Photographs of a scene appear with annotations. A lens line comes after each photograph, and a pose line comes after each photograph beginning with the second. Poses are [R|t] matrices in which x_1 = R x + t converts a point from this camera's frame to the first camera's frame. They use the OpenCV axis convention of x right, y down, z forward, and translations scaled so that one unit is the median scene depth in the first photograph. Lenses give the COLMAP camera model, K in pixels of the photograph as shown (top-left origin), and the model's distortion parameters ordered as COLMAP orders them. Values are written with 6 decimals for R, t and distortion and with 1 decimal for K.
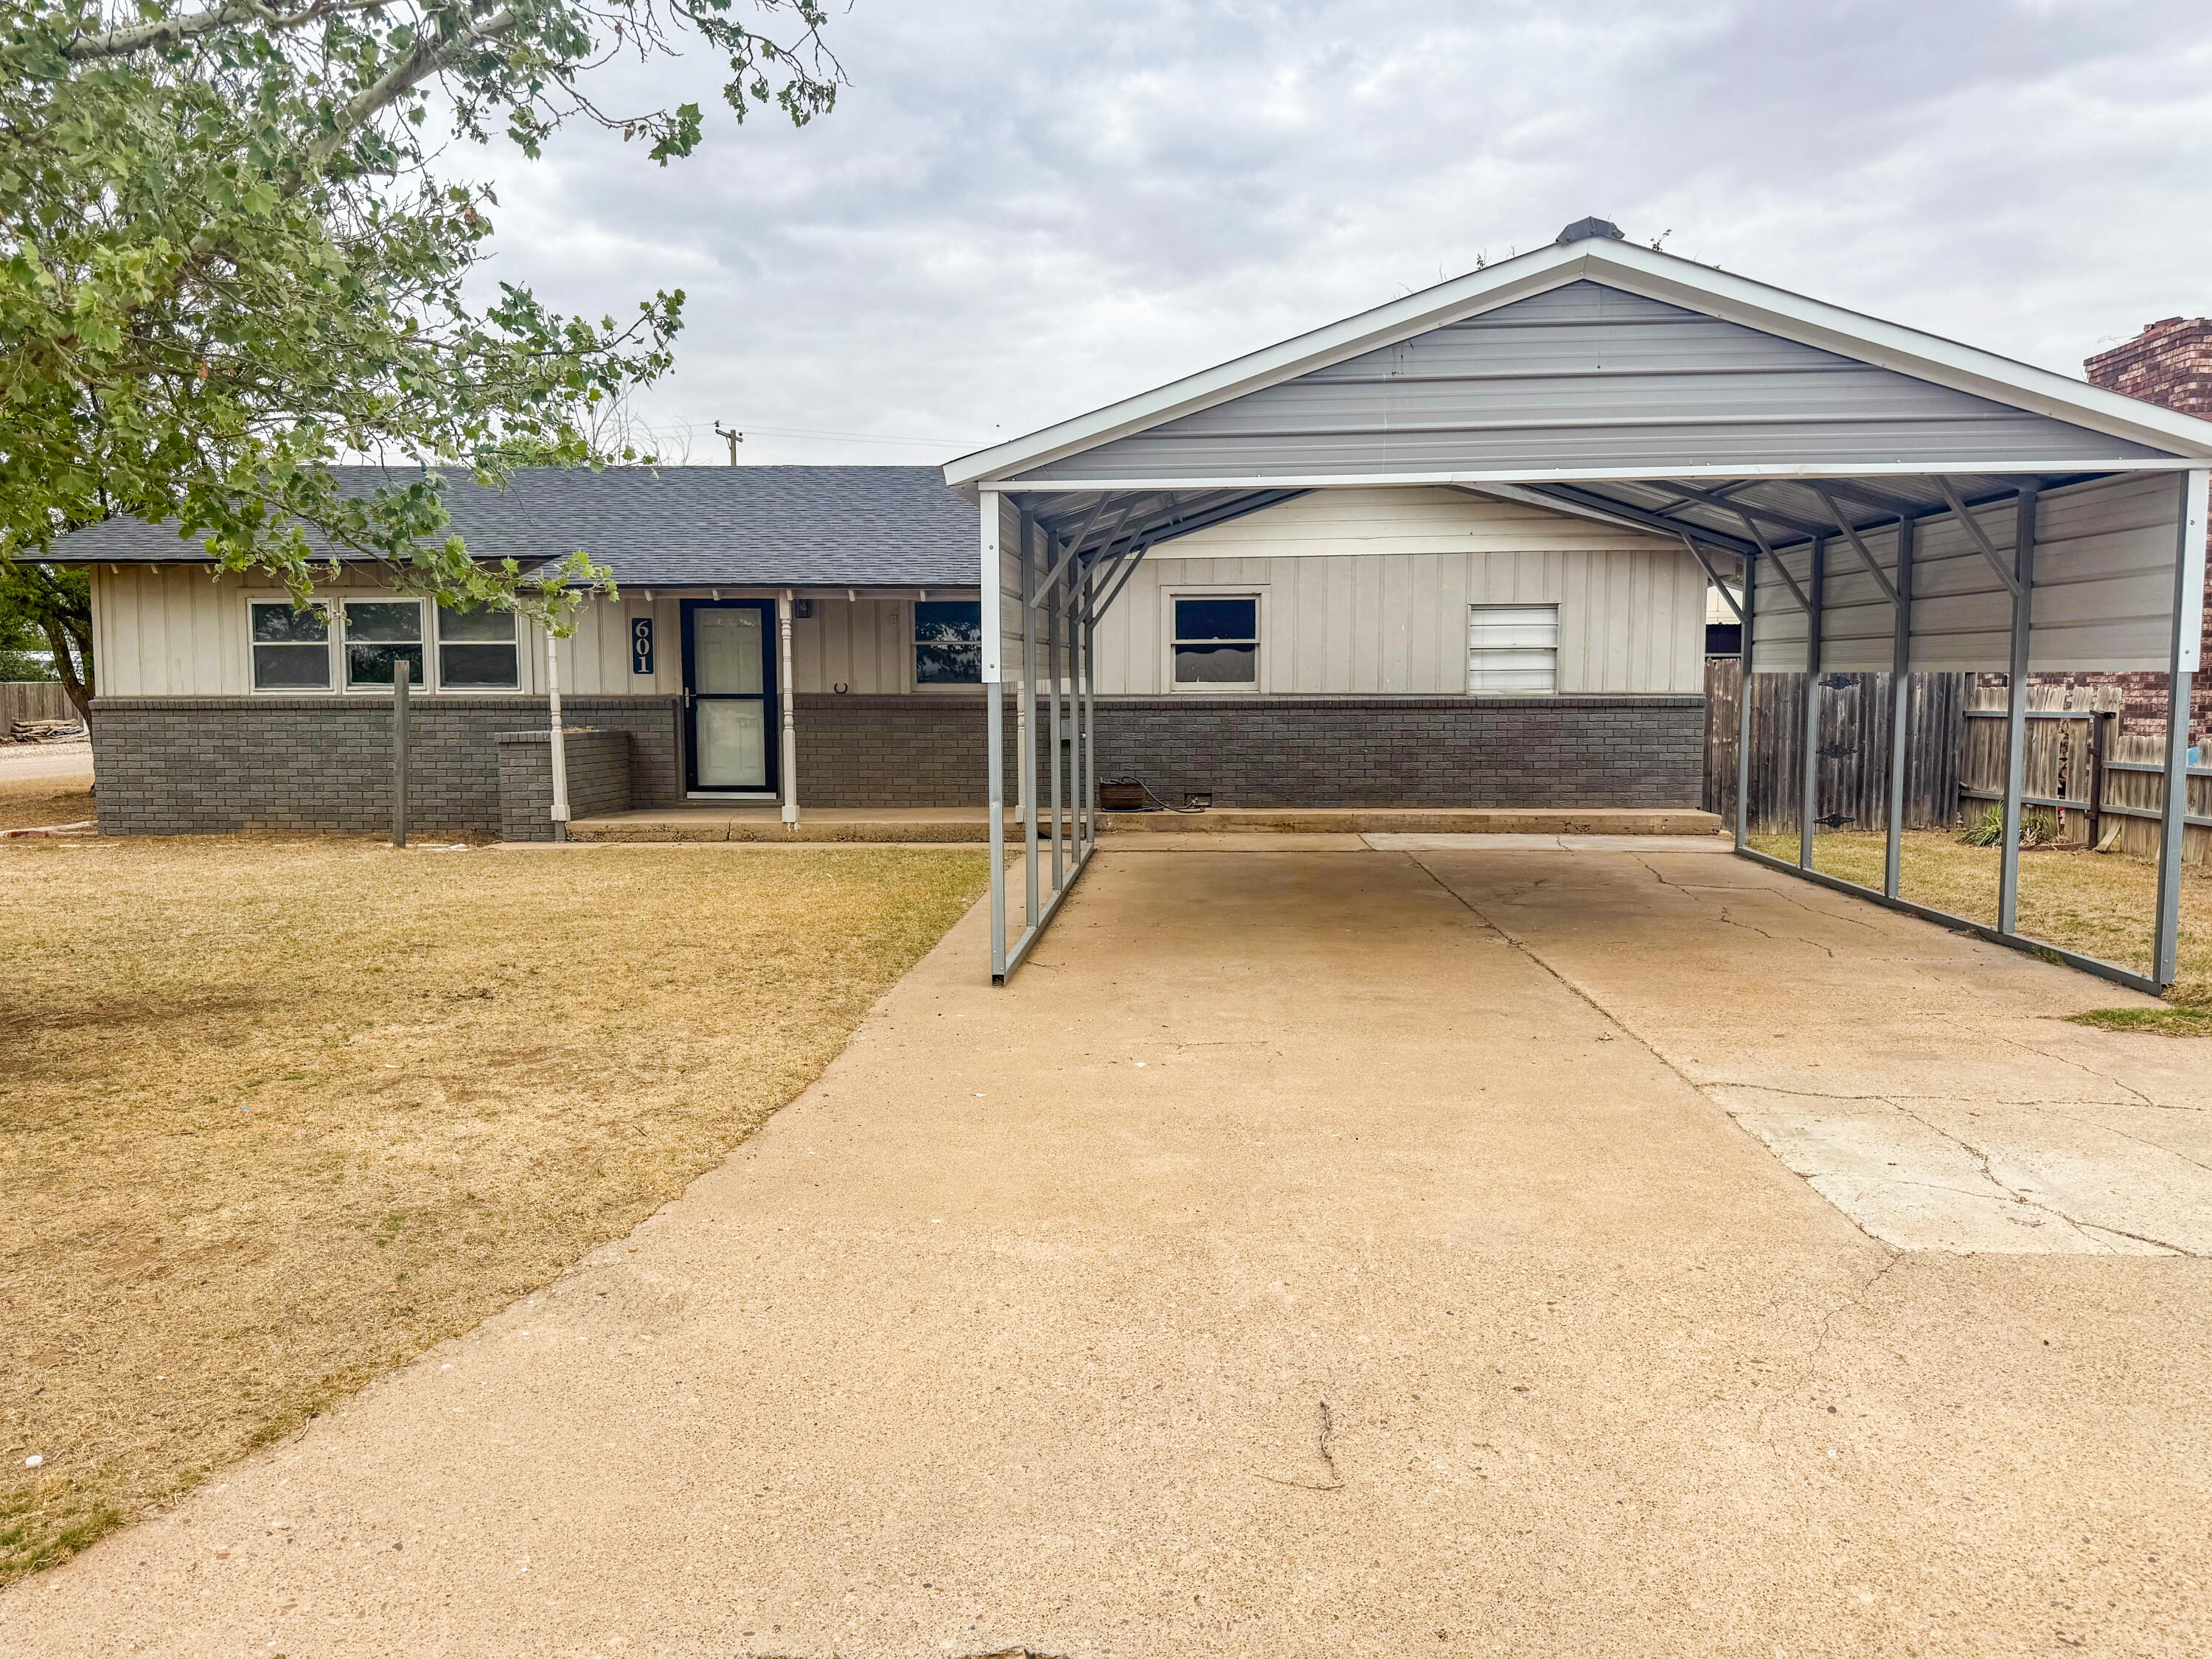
lens RADIAL K [[1606.6, 0, 1106.0], [0, 1606.6, 829.5], [0, 0, 1]] dist [-0.001653, -0.000833]
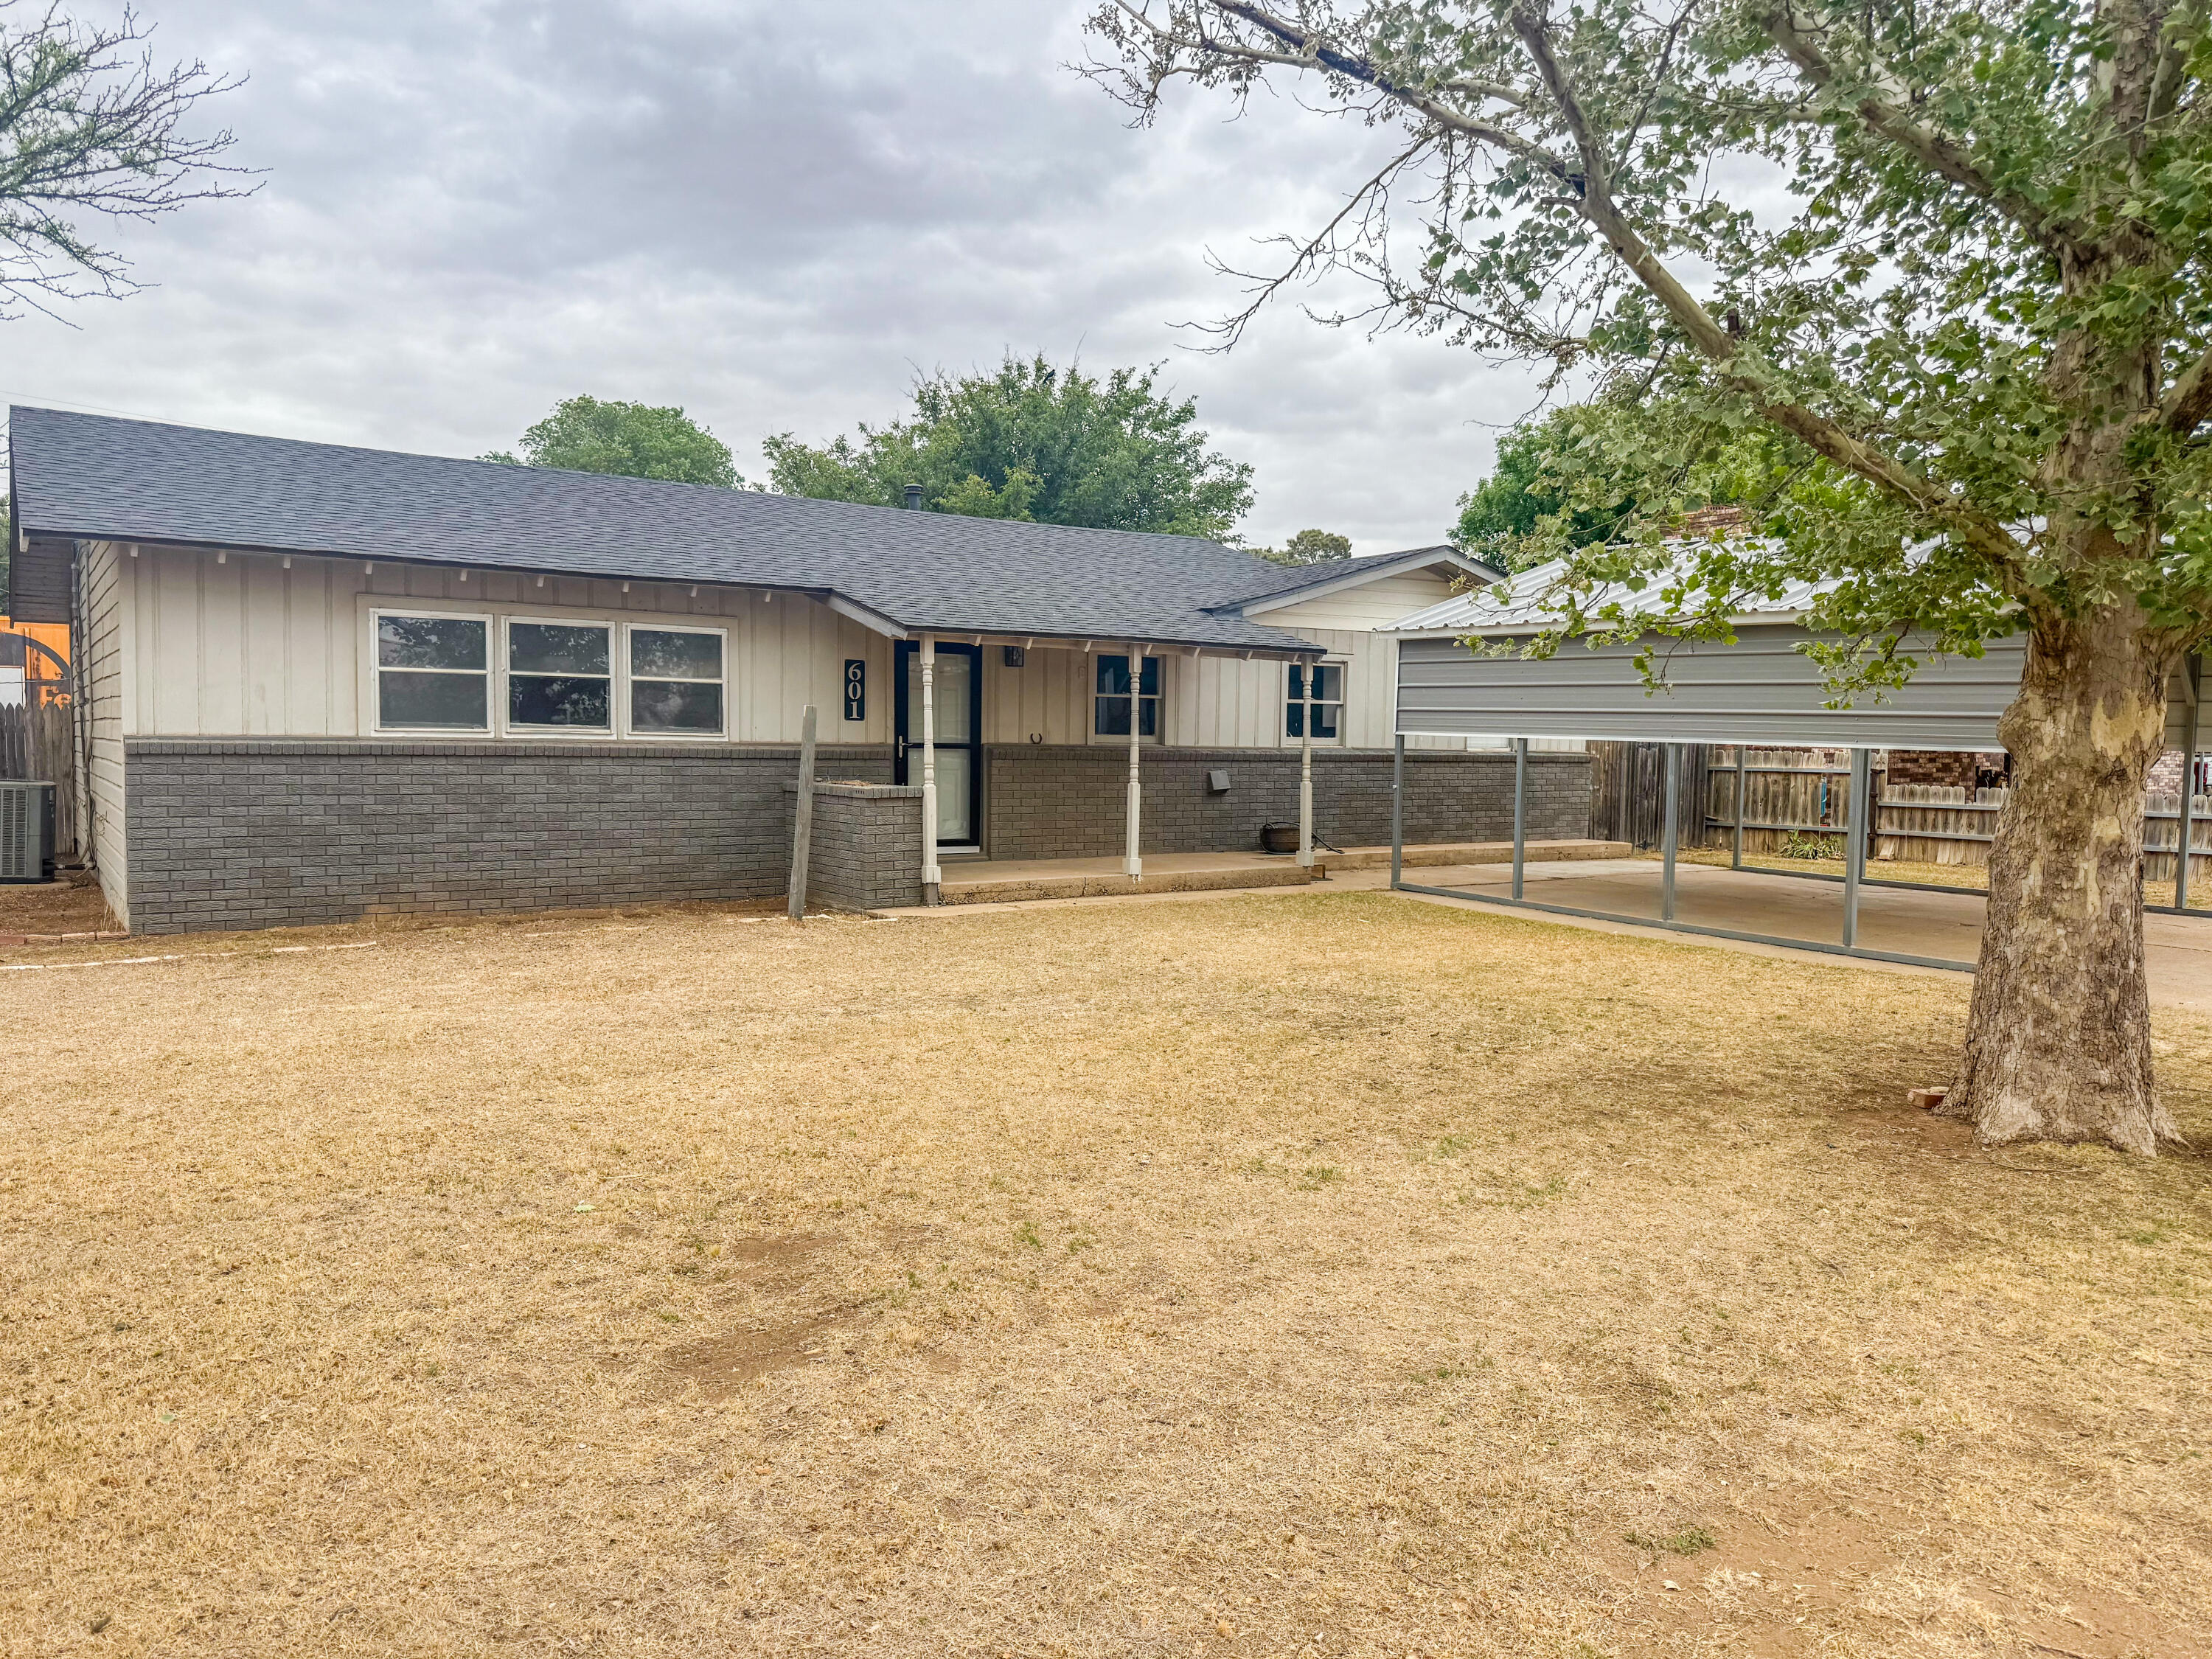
lens RADIAL K [[1544.6, 0, 1106.0], [0, 1544.6, 829.5], [0, 0, 1]] dist [0.050186, -0.032265]
pose [[0.798536, -0.021214, 0.601573, -0.703968], [0.035202, 0.999314, -0.011486, -0.019836], [-0.600916, 0.030349, 0.798736, 0.213272]]
